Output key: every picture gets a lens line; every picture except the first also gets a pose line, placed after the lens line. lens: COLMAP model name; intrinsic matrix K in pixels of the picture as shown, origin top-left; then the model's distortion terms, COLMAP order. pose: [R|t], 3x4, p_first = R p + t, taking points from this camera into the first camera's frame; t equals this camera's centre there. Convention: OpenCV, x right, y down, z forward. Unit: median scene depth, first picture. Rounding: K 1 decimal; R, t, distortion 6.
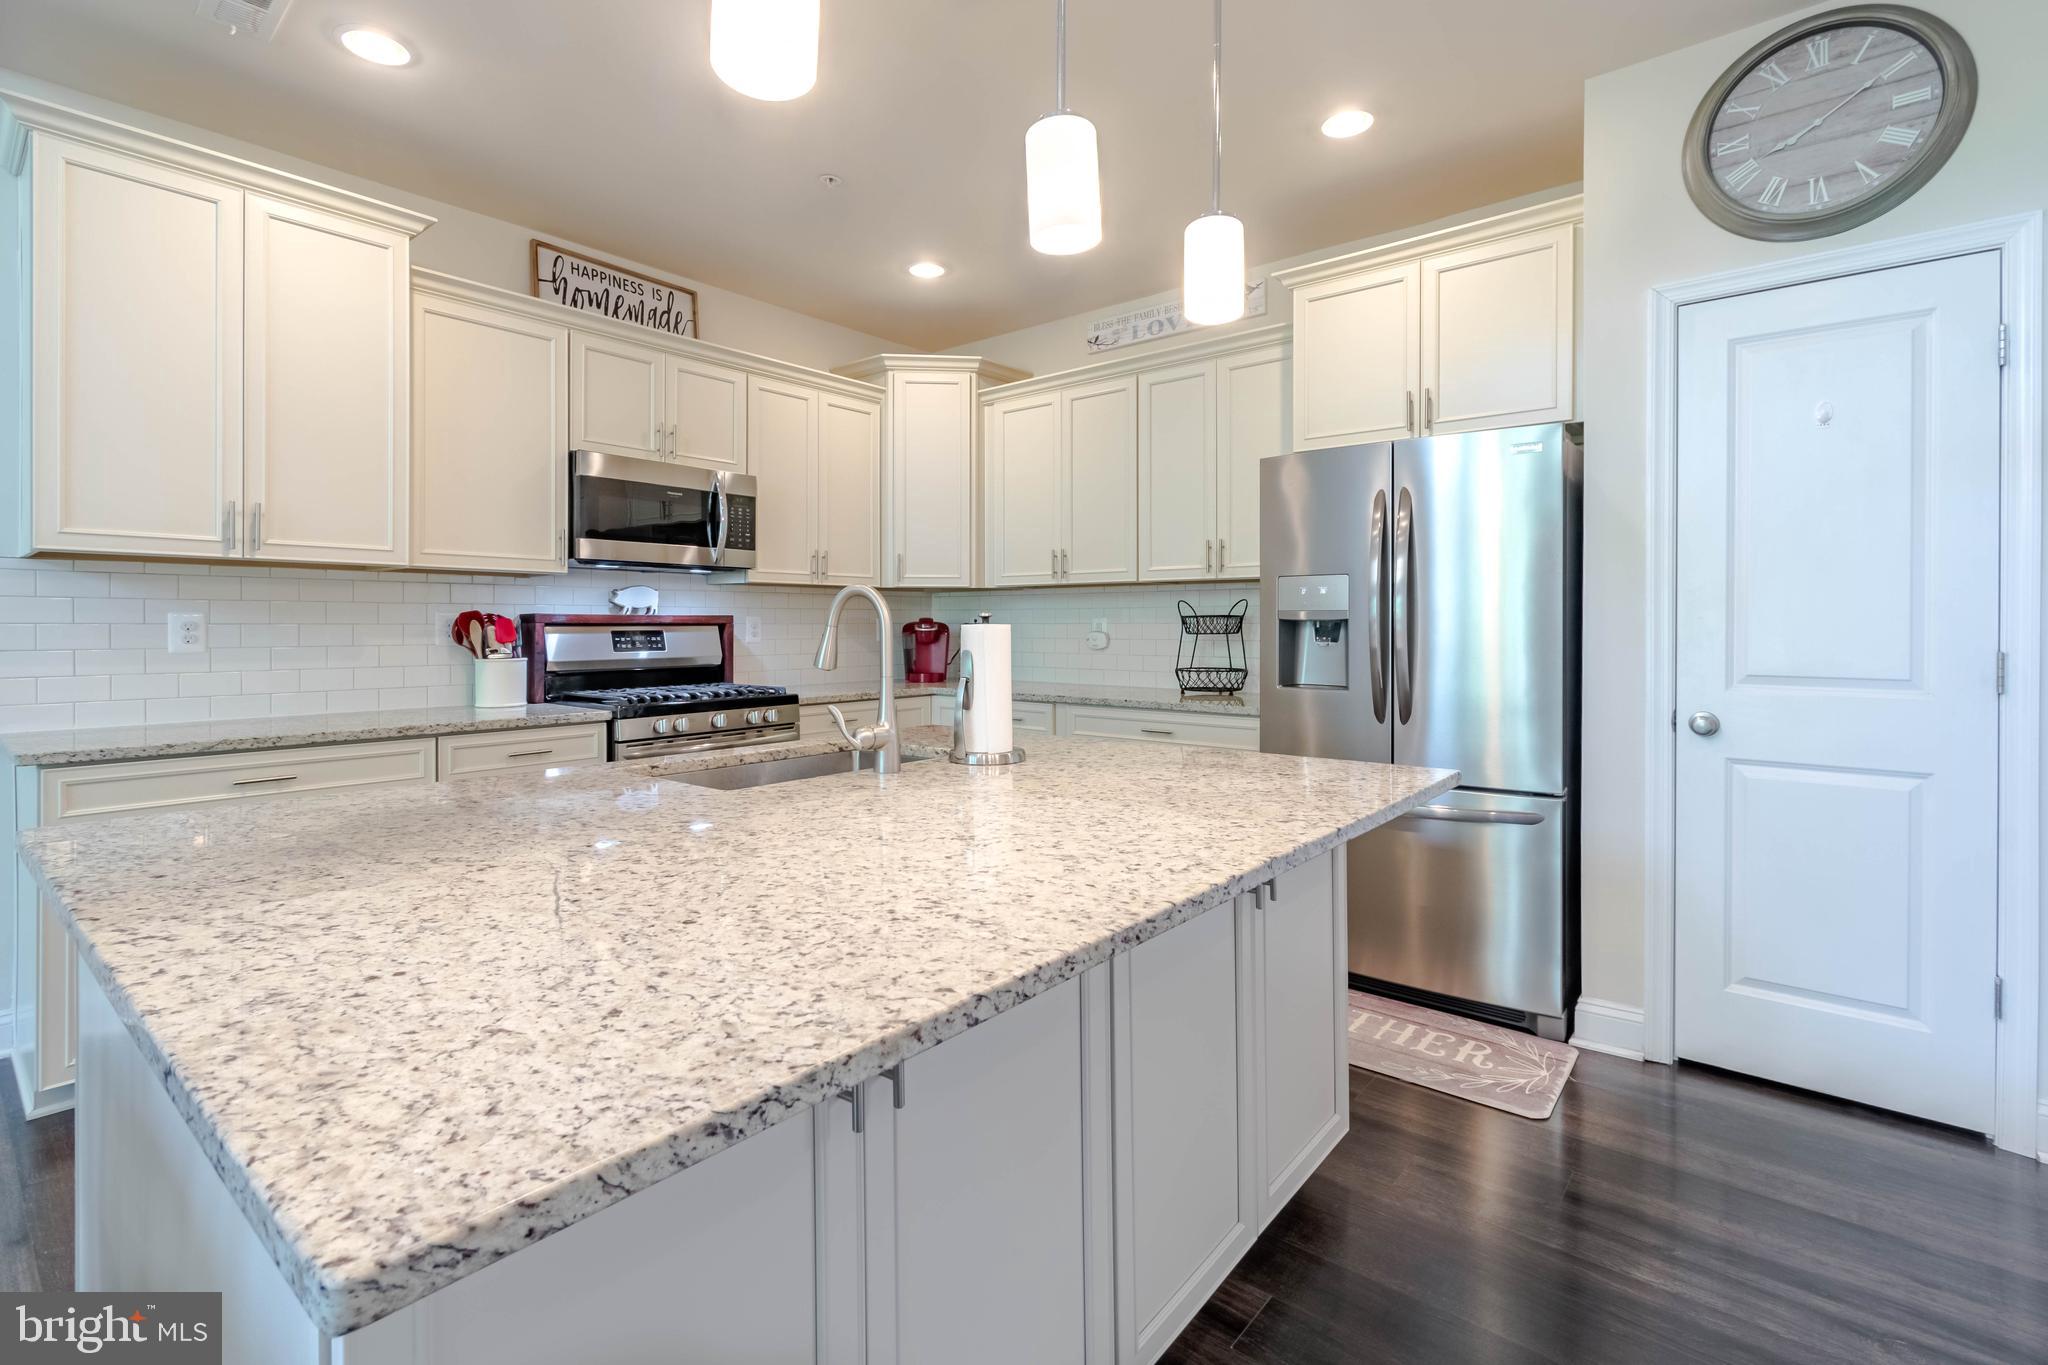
lens RADIAL K [[941.0, 0, 1026.5], [0, 941.0, 626.1], [0, 0, 1]] dist [0.003454, -0.001585]
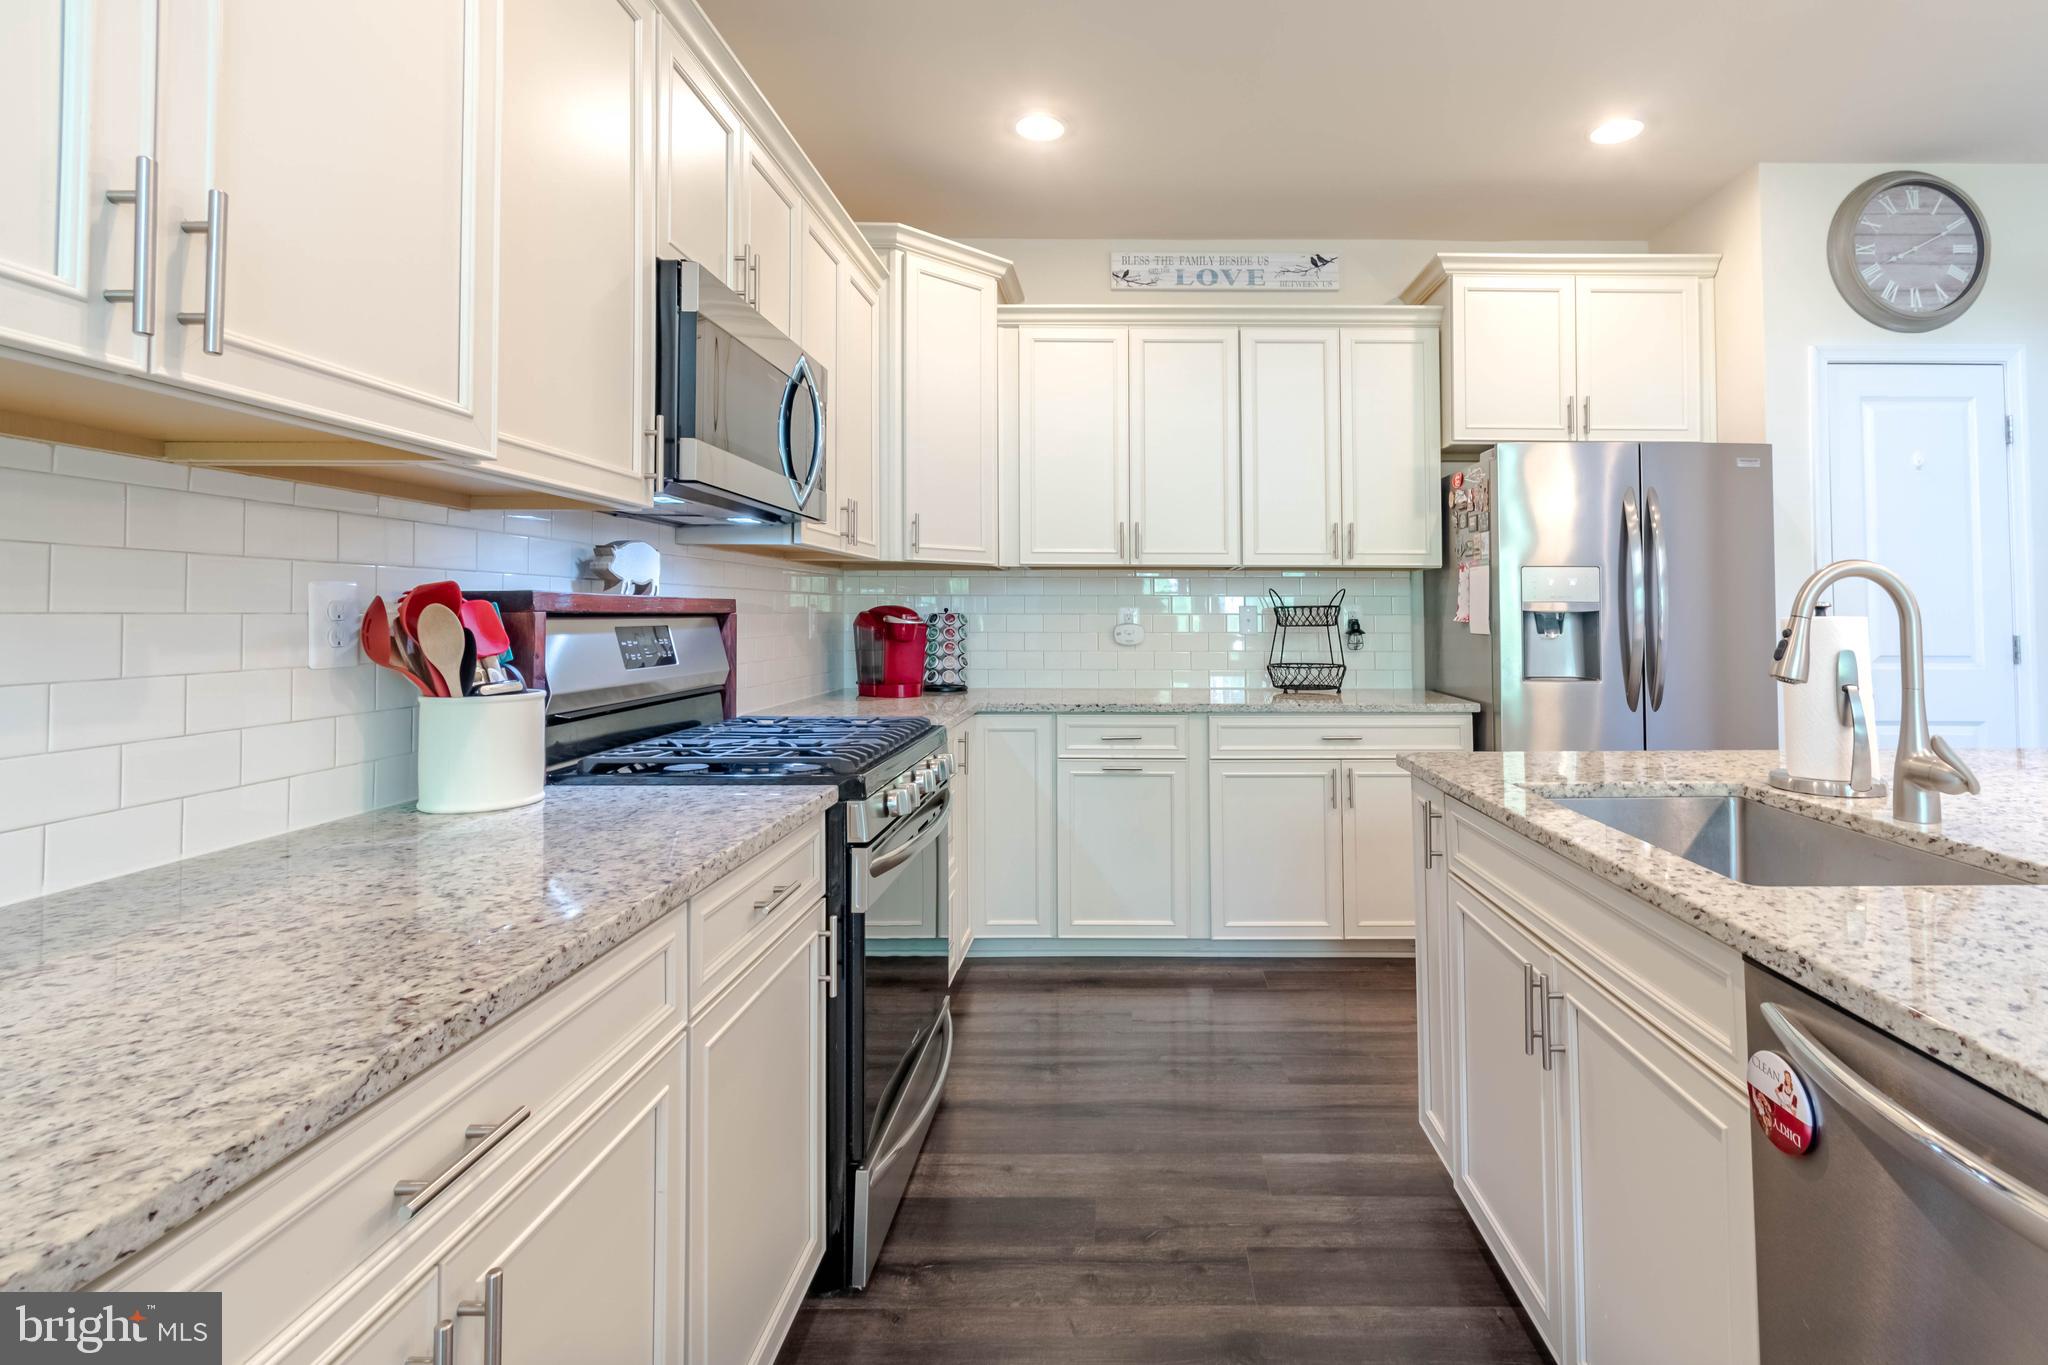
lens RADIAL K [[941.0, 0, 1123.1], [0, 941.0, 594.2], [0, 0, 1]] dist [0.003454, -0.001585]
pose [[0.758182, 0.015683, 0.651854, -0.618021], [-0.001244, 0.999744, -0.022606, -0.001852], [-0.652042, 0.016328, 0.758007, 0.489443]]
